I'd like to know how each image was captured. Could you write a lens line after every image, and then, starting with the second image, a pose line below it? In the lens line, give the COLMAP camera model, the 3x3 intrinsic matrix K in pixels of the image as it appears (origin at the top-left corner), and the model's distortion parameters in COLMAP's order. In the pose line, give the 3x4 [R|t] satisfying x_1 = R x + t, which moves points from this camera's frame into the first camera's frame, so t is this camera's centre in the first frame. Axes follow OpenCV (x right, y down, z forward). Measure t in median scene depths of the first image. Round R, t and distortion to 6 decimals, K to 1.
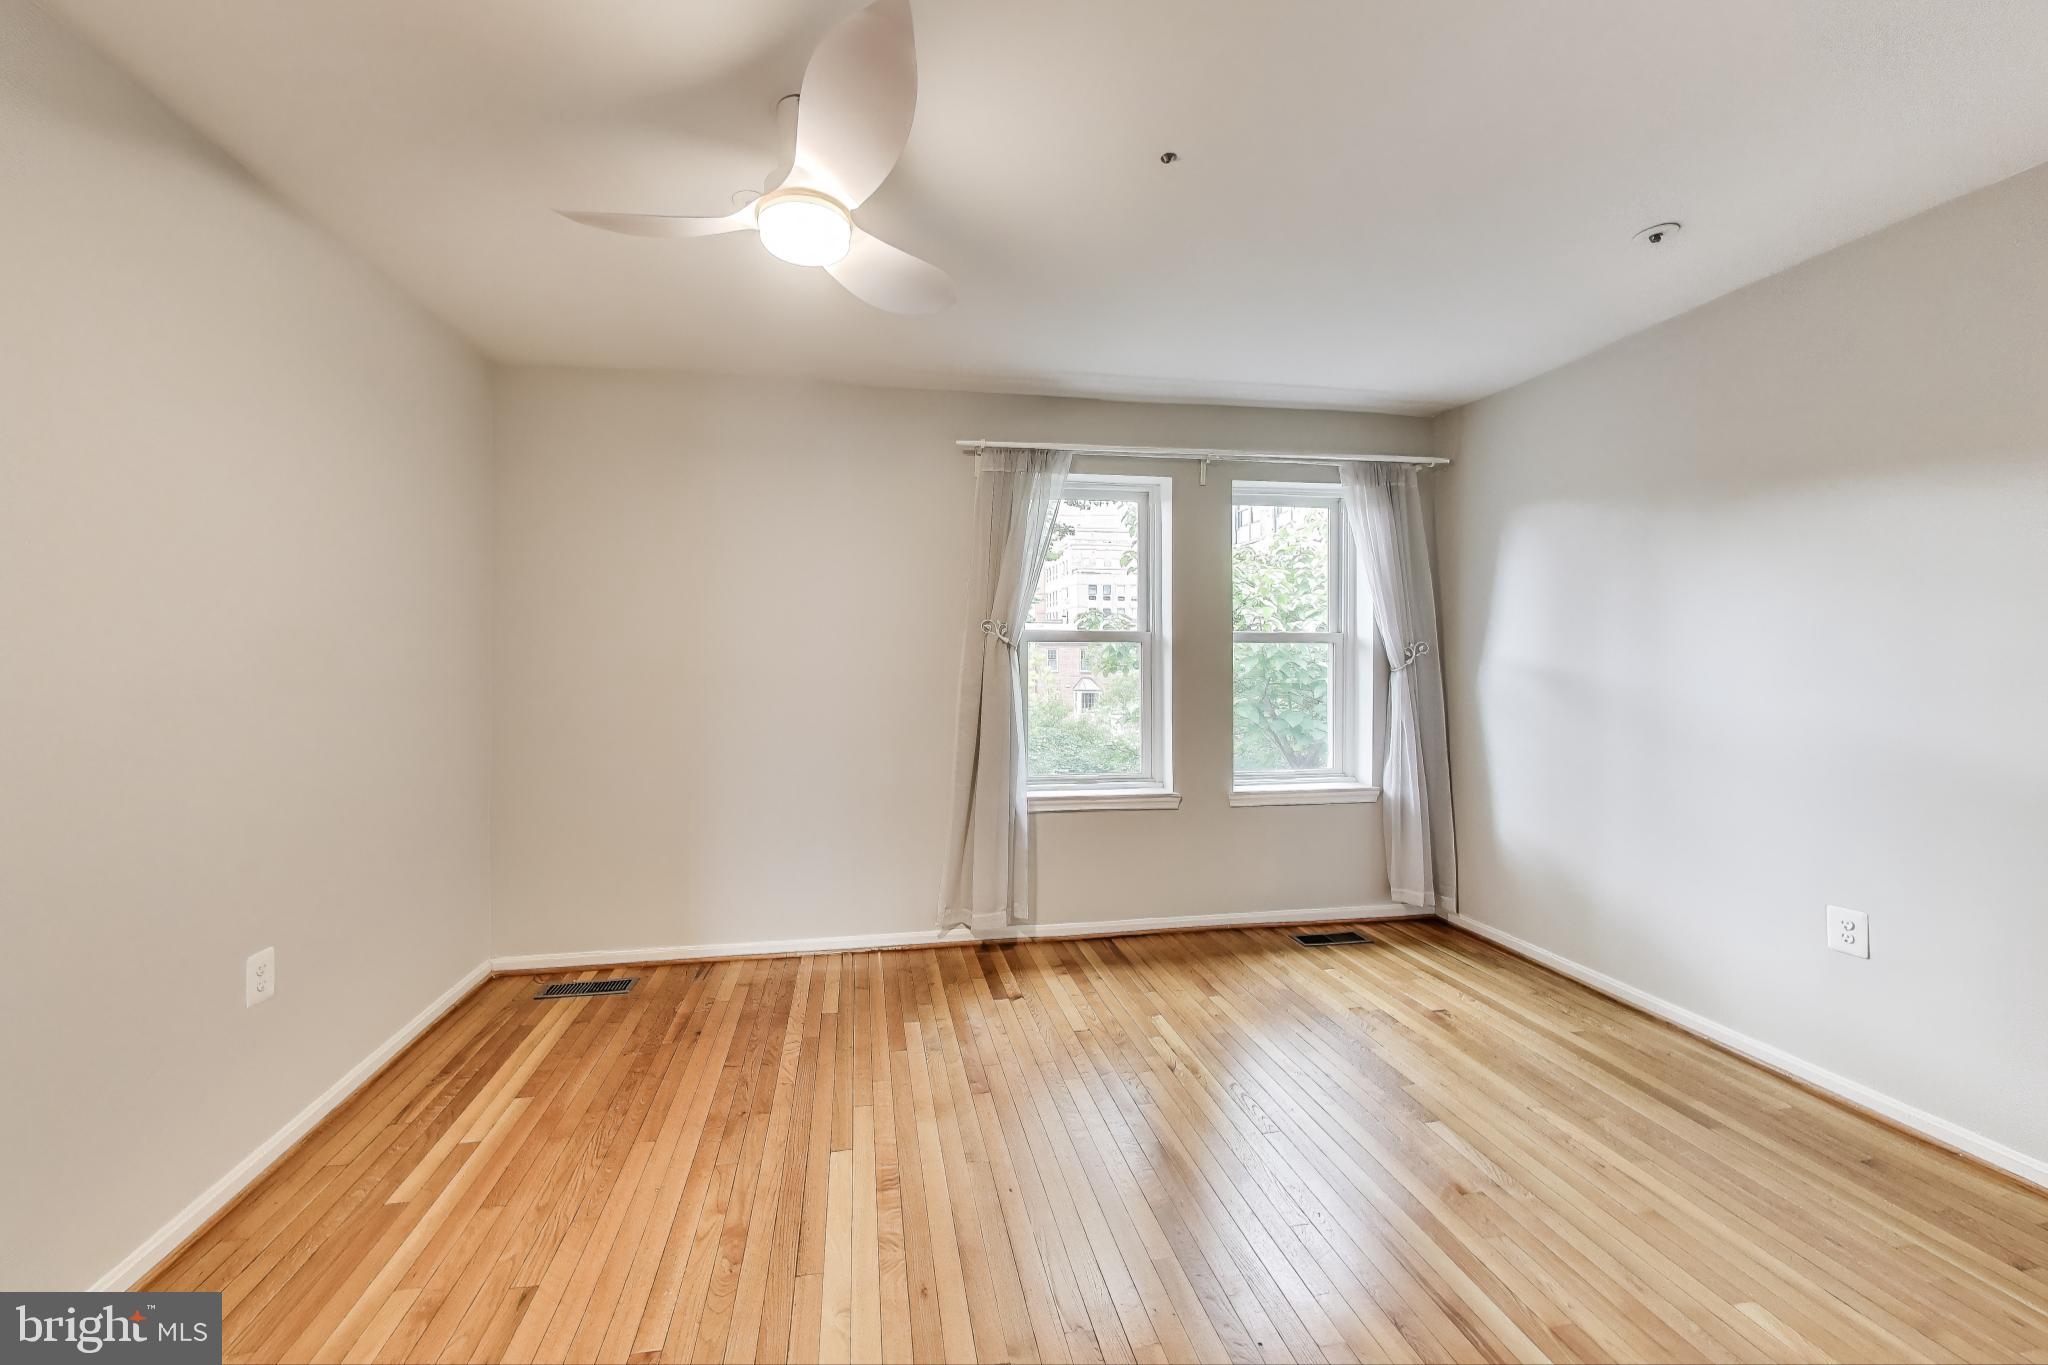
lens RADIAL K [[812.0, 0, 1025.7], [0, 812.0, 647.4], [0, 0, 1]] dist [0.000485, -0.000044]
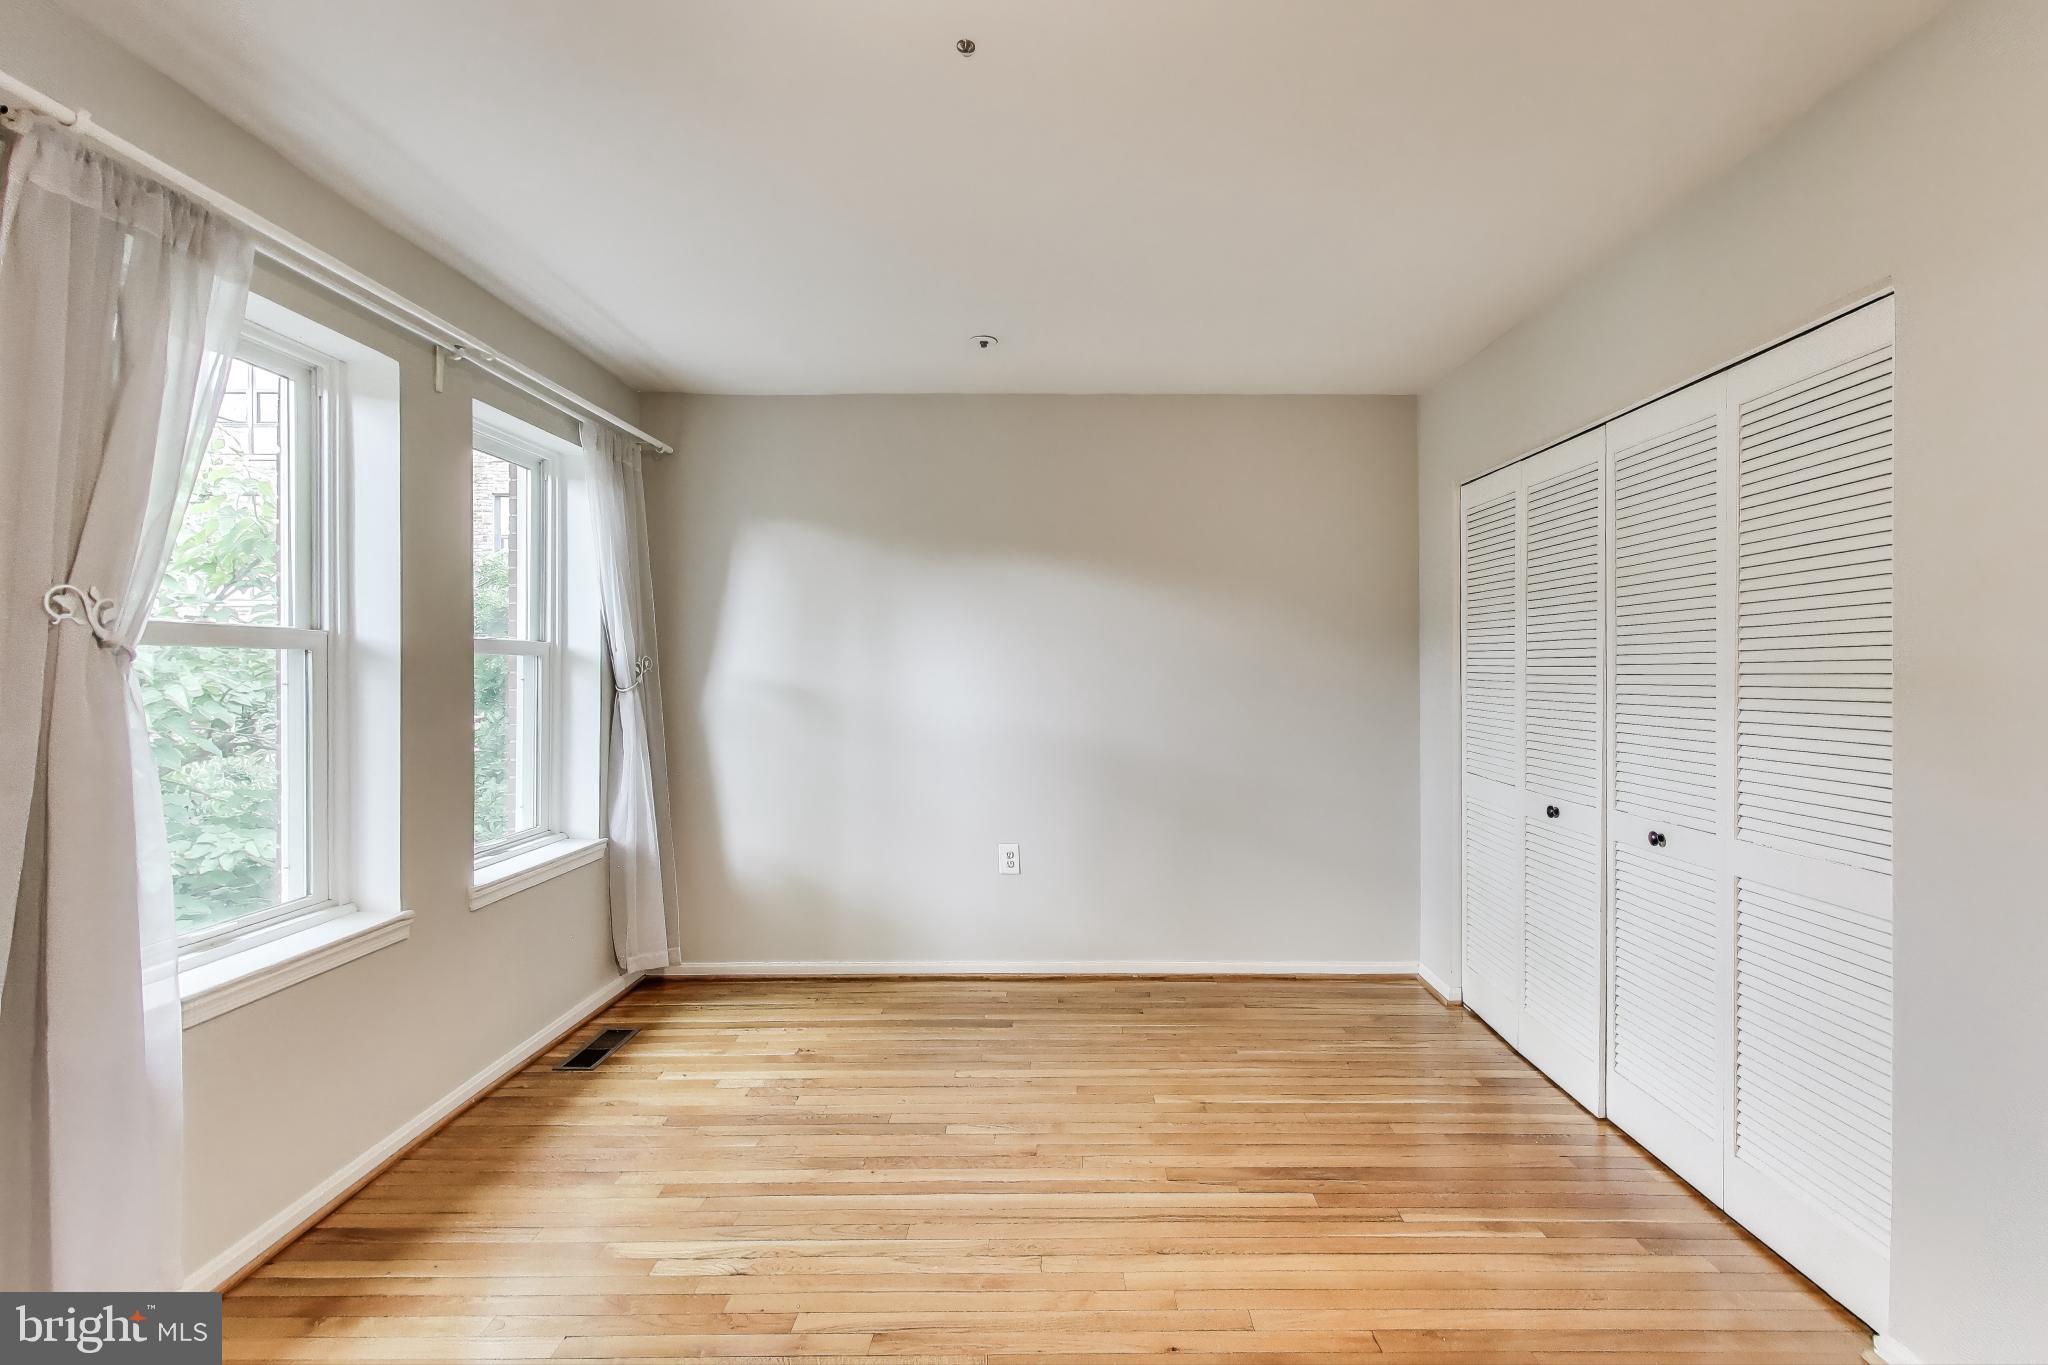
lens RADIAL K [[921.2, 0, 1033.2], [0, 921.2, 672.1], [0, 0, 1]] dist [-0.000474, -0.000126]
pose [[0.141521, -0.004102, 0.989927, -0.455269], [-0.008507, 0.999949, 0.005359, 0.001511], [-0.989899, -0.009180, 0.141478, 0.530836]]
